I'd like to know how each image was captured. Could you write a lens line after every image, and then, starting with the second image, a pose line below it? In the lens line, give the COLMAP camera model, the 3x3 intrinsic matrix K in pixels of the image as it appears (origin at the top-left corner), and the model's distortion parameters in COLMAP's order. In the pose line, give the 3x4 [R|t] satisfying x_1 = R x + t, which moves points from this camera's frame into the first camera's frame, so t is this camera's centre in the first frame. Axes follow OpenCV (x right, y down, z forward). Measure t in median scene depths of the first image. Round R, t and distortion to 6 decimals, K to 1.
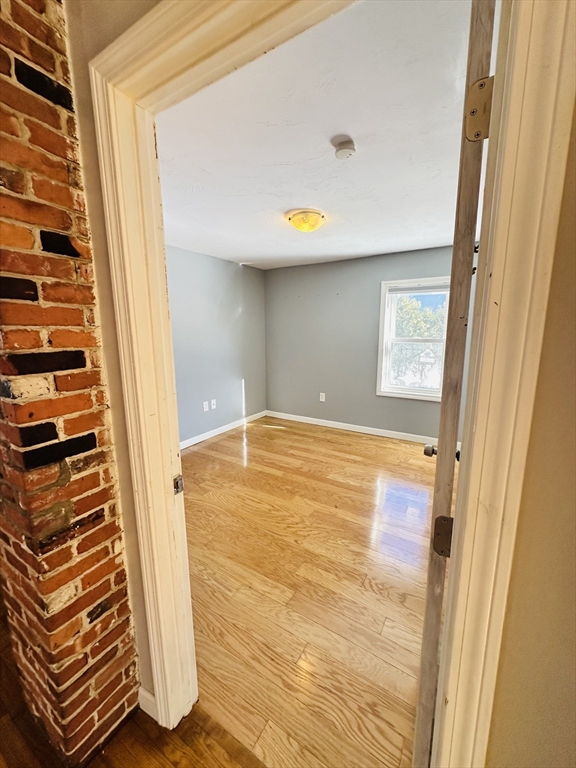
lens RADIAL K [[307.7, 0, 288.0], [0, 307.7, 384.0], [0, 0, 1]] dist [-0.001350, -0.000203]
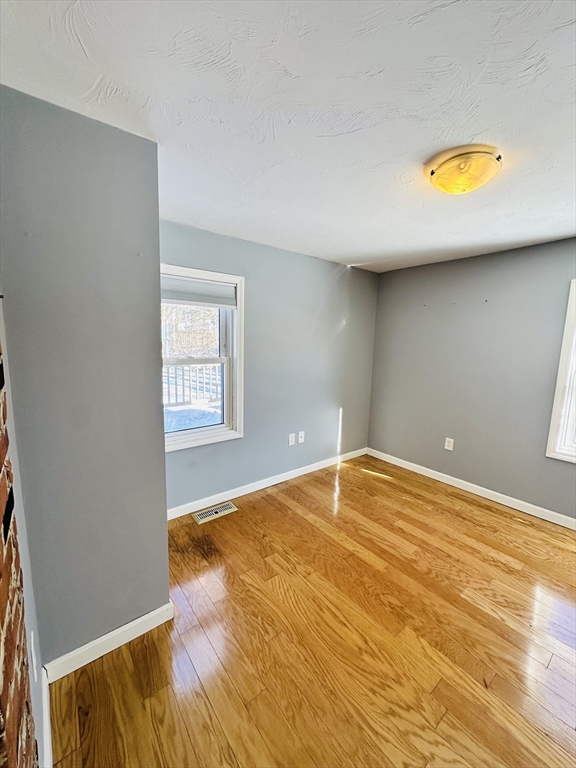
lens RADIAL K [[307.7, 0, 288.0], [0, 307.7, 384.0], [0, 0, 1]] dist [-0.001350, -0.000203]
pose [[0.942533, 0.072811, -0.326083, -0.022004], [-0.085985, 0.995953, -0.026150, -0.054514], [0.322859, 0.052686, 0.944980, 0.229486]]
